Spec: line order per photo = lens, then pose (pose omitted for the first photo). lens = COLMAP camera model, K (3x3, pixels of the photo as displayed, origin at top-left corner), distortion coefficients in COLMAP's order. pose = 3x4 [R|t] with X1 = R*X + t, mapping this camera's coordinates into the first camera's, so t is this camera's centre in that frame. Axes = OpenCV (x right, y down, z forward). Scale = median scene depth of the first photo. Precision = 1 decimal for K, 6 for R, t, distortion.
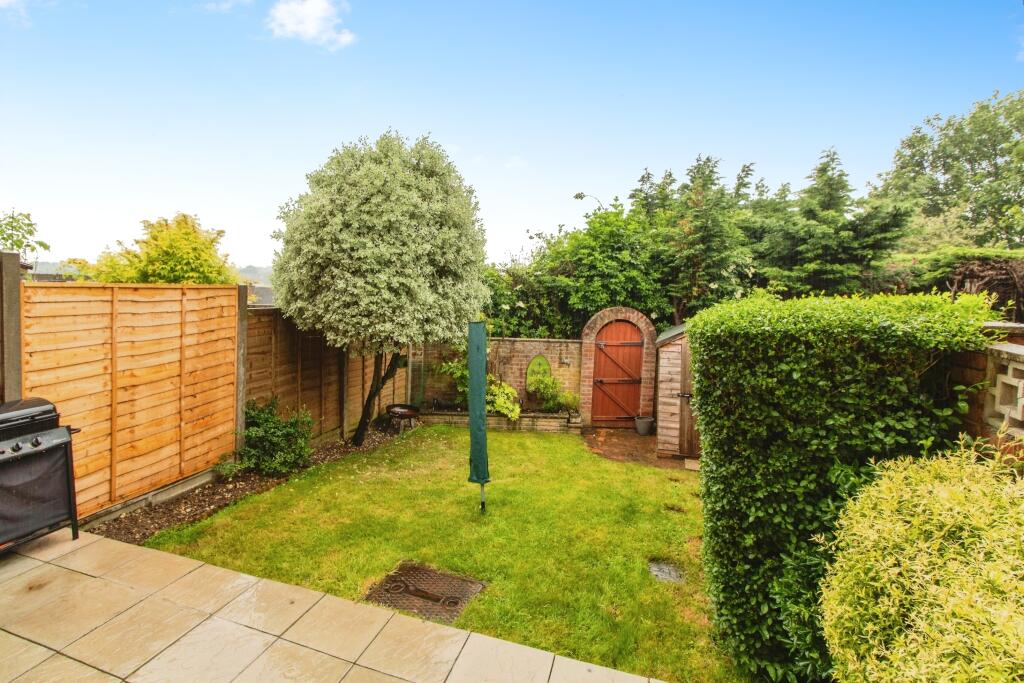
lens RADIAL K [[480.9, 0, 508.7], [0, 480.9, 336.4], [0, 0, 1]] dist [0.000796, 0.000820]
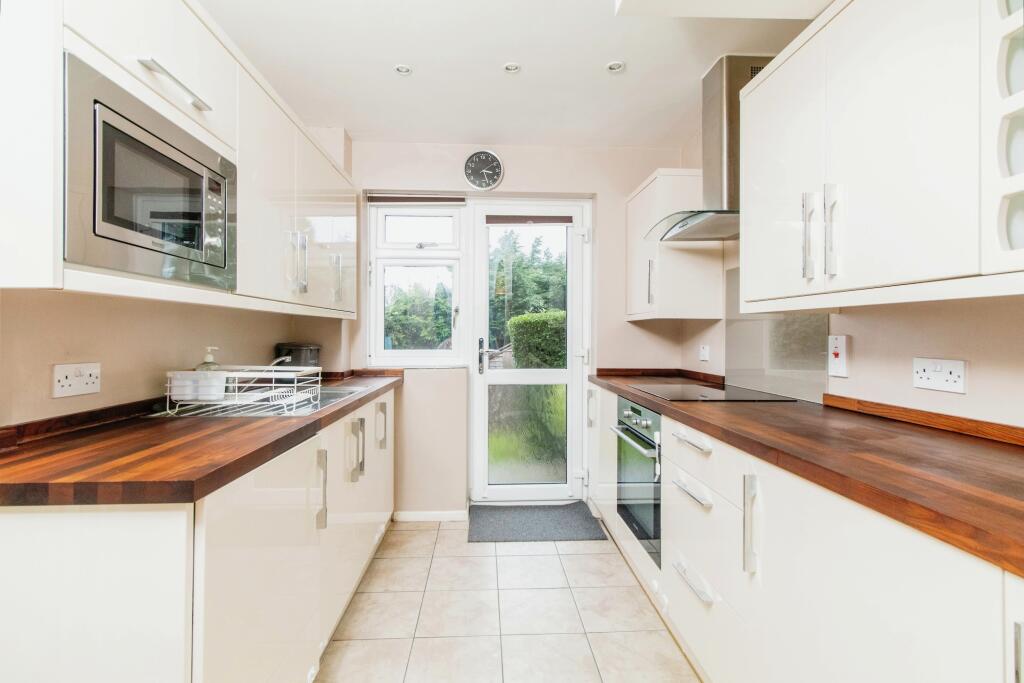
lens RADIAL K [[480.9, 0, 508.7], [0, 480.9, 336.4], [0, 0, 1]] dist [0.000796, 0.000820]
pose [[0.931783, -0.023360, 0.362262, -0.127430], [0.060129, 0.994074, -0.090560, 0.066706], [-0.358000, 0.106164, 0.927666, -0.311035]]
